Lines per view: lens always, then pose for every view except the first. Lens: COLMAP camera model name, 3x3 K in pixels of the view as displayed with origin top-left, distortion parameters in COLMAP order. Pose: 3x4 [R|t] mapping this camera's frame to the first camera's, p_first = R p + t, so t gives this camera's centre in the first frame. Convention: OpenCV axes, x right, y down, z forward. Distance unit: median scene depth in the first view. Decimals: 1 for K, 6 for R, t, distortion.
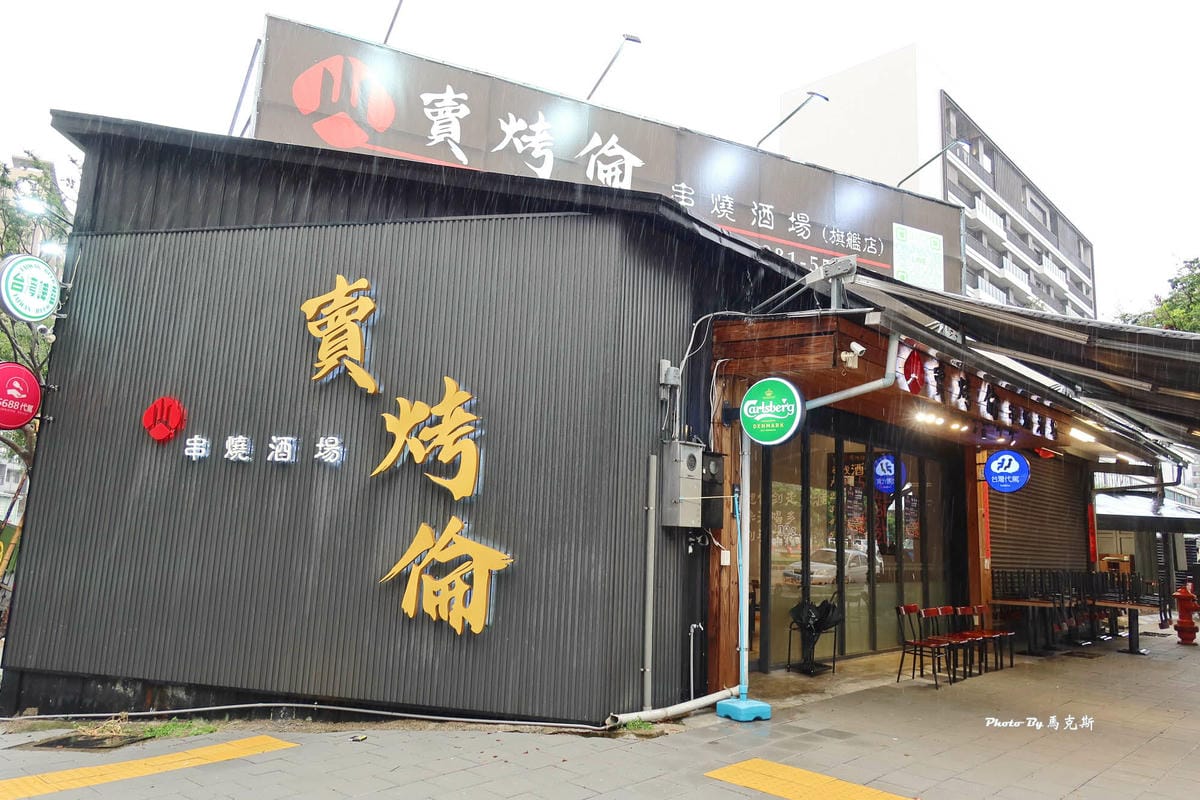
lens RADIAL K [[817.0, 0, 600.0], [0, 817.0, 400.0], [0, 0, 1]] dist [-0.013769, 0.004162]
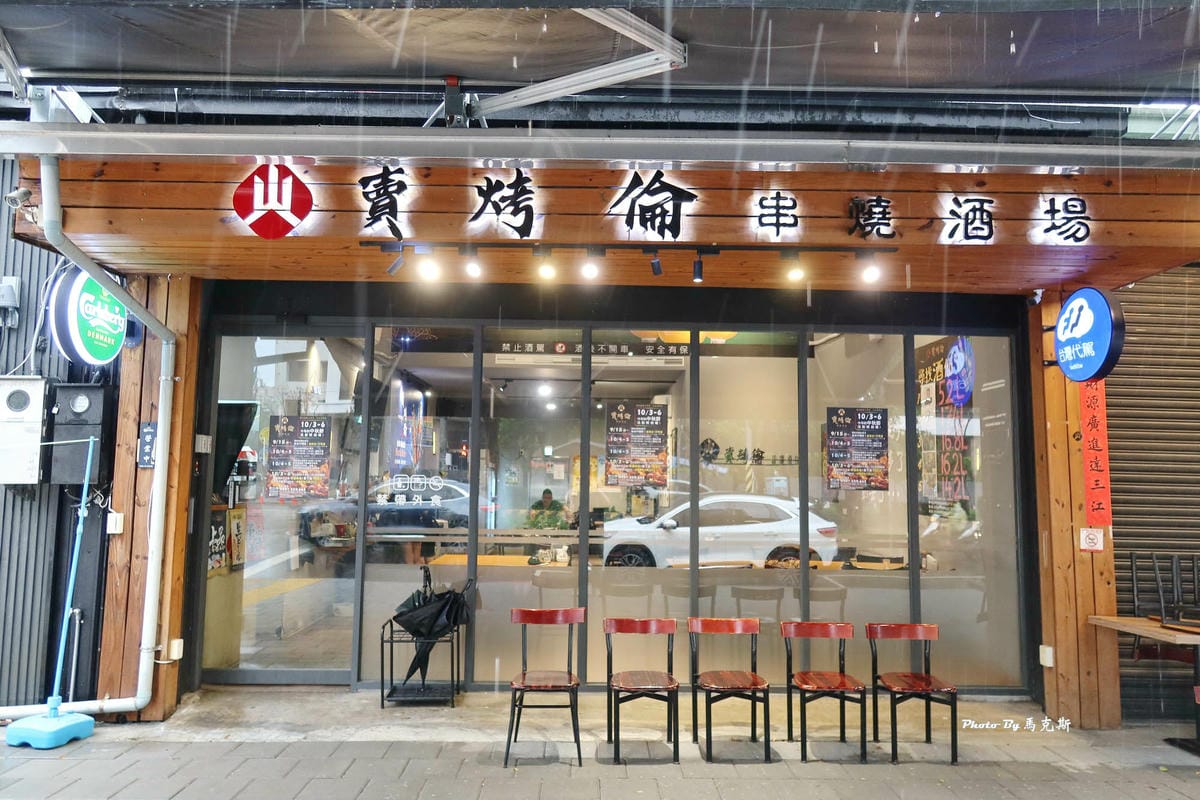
lens RADIAL K [[817.0, 0, 600.0], [0, 817.0, 400.0], [0, 0, 1]] dist [-0.013769, 0.004162]
pose [[0.694471, -0.103015, -0.712108, 0.631894], [0.130706, 0.991293, -0.015934, 0.095822], [0.707549, -0.082012, 0.701889, 0.503171]]
